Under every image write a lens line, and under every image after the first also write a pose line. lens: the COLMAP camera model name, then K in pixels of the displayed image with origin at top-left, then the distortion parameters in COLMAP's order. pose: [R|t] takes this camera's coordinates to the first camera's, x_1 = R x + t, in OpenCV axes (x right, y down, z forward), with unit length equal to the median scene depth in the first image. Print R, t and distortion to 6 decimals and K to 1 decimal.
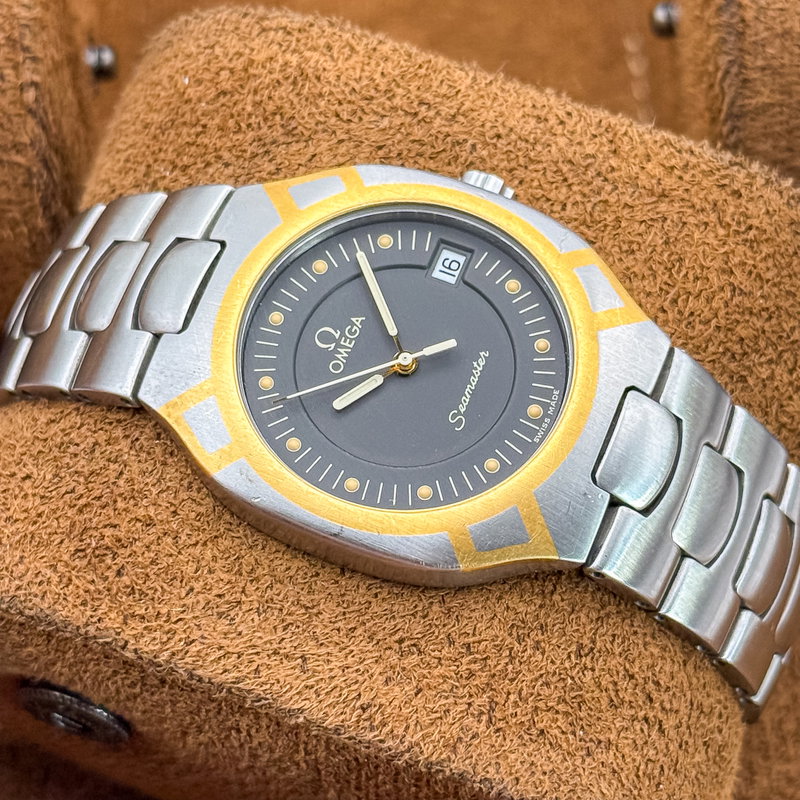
lens RADIAL K [[2491.8, 0, 400.0], [0, 2491.8, 400.0], [0, 0, 1]] dist [-0.030256, 1.231256]
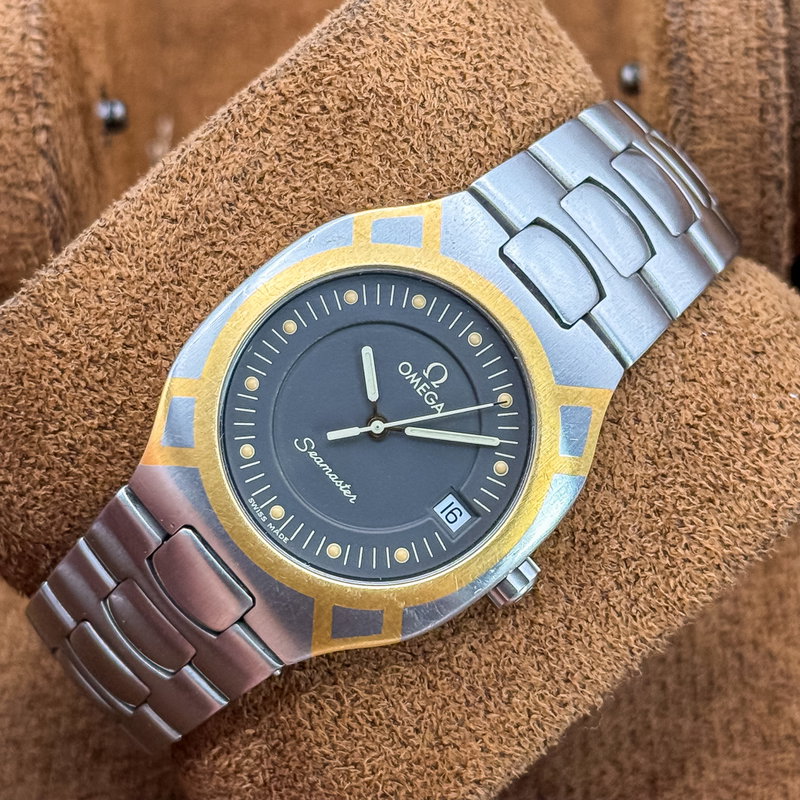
lens RADIAL K [[2491.8, 0, 400.0], [0, 2491.8, 400.0], [0, 0, 1]] dist [-0.030256, 1.231256]
pose [[-0.453236, 0.891197, -0.018573, 0.007044], [-0.826268, -0.412215, 0.383875, -0.421970], [0.334452, 0.189333, 0.923198, 0.023574]]
